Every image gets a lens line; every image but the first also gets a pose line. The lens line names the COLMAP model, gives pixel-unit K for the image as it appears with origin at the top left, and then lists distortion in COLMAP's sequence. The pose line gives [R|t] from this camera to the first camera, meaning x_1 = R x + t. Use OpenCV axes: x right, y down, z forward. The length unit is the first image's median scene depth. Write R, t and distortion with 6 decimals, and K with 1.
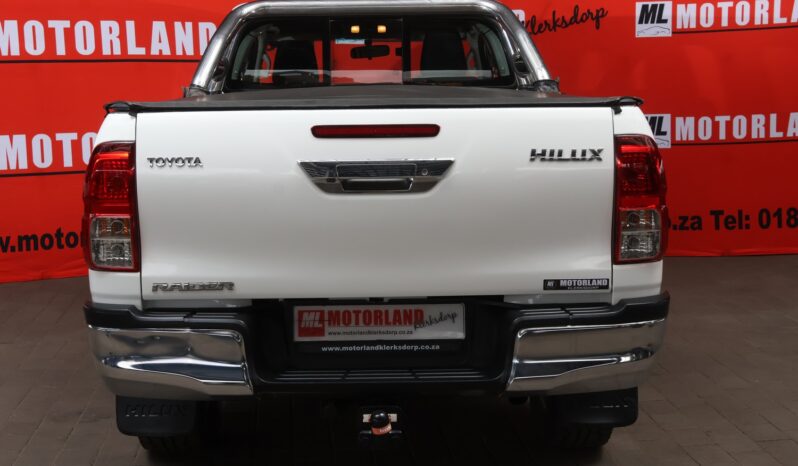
lens RADIAL K [[1240.8, 0, 400.5], [0, 1240.8, 233.4], [0, 0, 1]] dist [-0.007273, 0.000000]
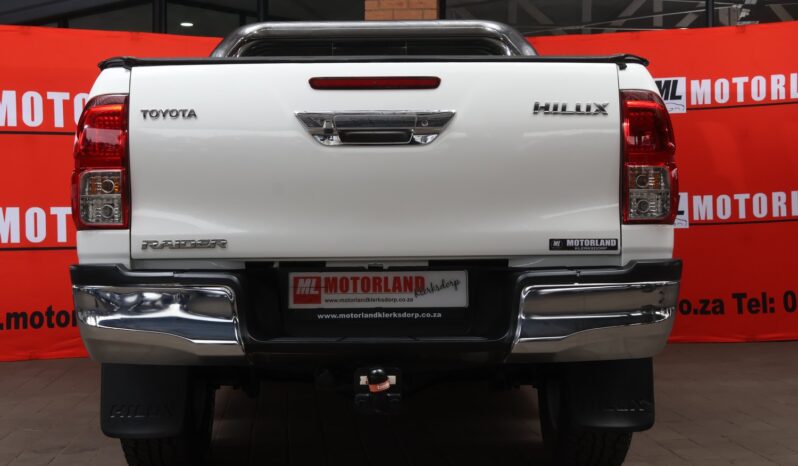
lens RADIAL K [[1299.1, 0, 402.2], [0, 1299.1, 234.7], [0, 0, 1]] dist [0.021149, 0.000000]
pose [[0.999961, 0.000402, -0.008810, 0.010170], [-0.001671, 0.989508, -0.144469, 0.174495], [0.008659, 0.144478, 0.989470, 0.003884]]
